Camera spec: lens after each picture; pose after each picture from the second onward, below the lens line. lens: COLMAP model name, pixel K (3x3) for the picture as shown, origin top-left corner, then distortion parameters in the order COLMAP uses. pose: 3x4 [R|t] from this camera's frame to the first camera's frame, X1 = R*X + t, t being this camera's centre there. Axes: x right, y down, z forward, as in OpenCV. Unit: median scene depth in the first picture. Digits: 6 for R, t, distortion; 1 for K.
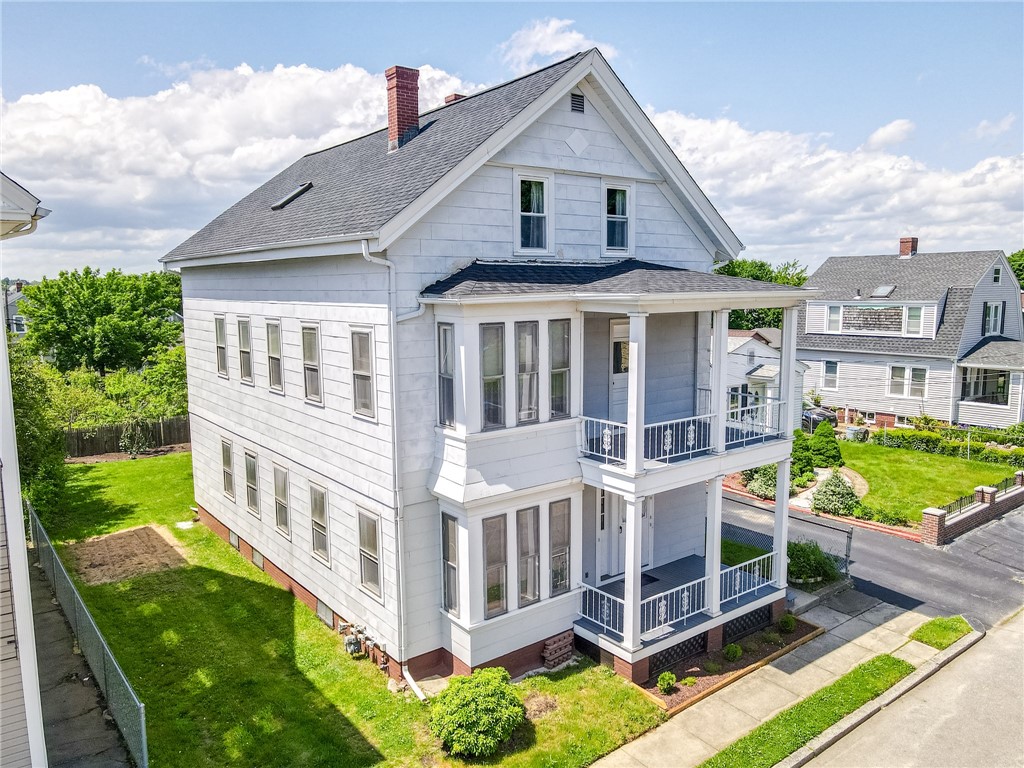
lens RADIAL K [[754.7, 0, 512.2], [0, 754.7, 387.2], [0, 0, 1]] dist [0.009892, 0.009389]
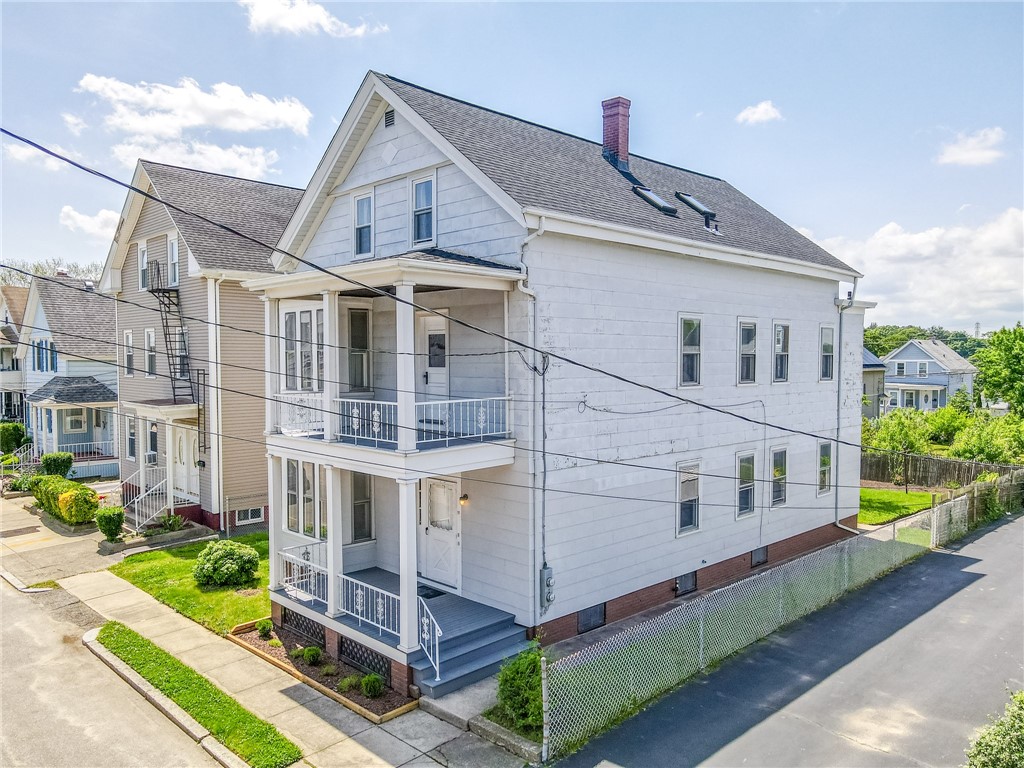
lens RADIAL K [[754.7, 0, 510.0], [0, 754.7, 385.6], [0, 0, 1]] dist [0.009892, 0.009389]
pose [[0.121669, 0.047419, -0.991437, 1.266601], [-0.131429, 0.990833, 0.031261, -0.042906], [0.983831, 0.126500, 0.126786, 1.109101]]
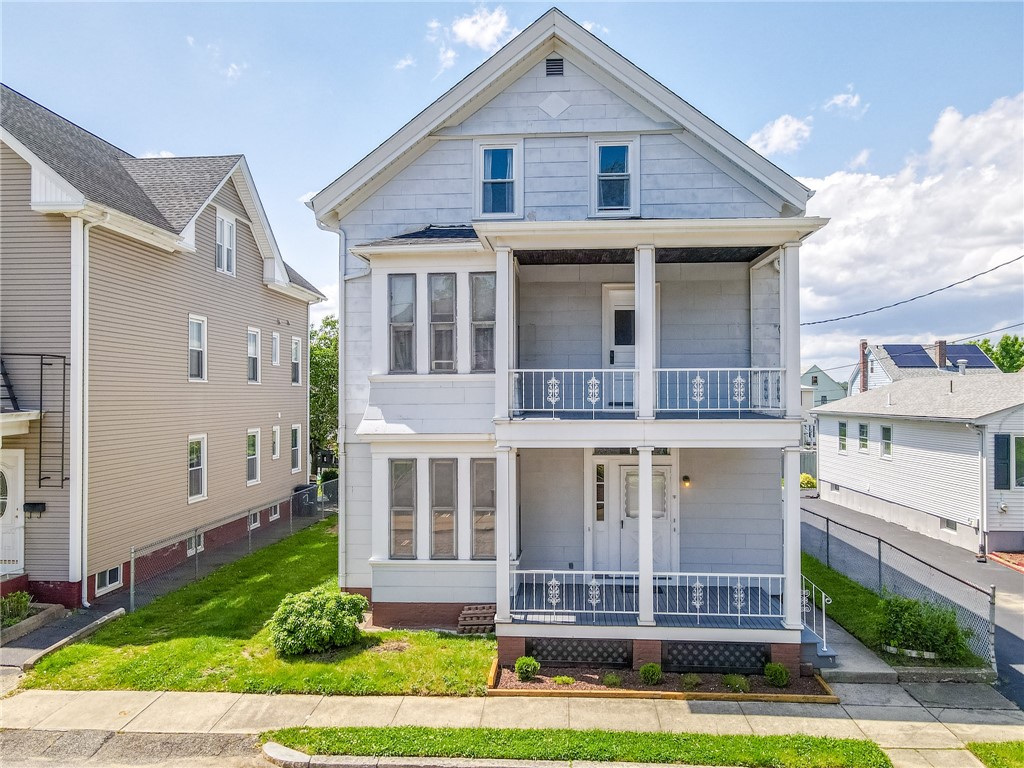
lens RADIAL K [[754.7, 0, 511.5], [0, 754.7, 385.8], [0, 0, 1]] dist [0.009892, 0.009389]
pose [[0.748137, -0.000105, -0.663545, 0.723522], [-0.092908, 0.990132, -0.104910, 0.154524], [0.657008, 0.140136, 0.740744, 0.288444]]
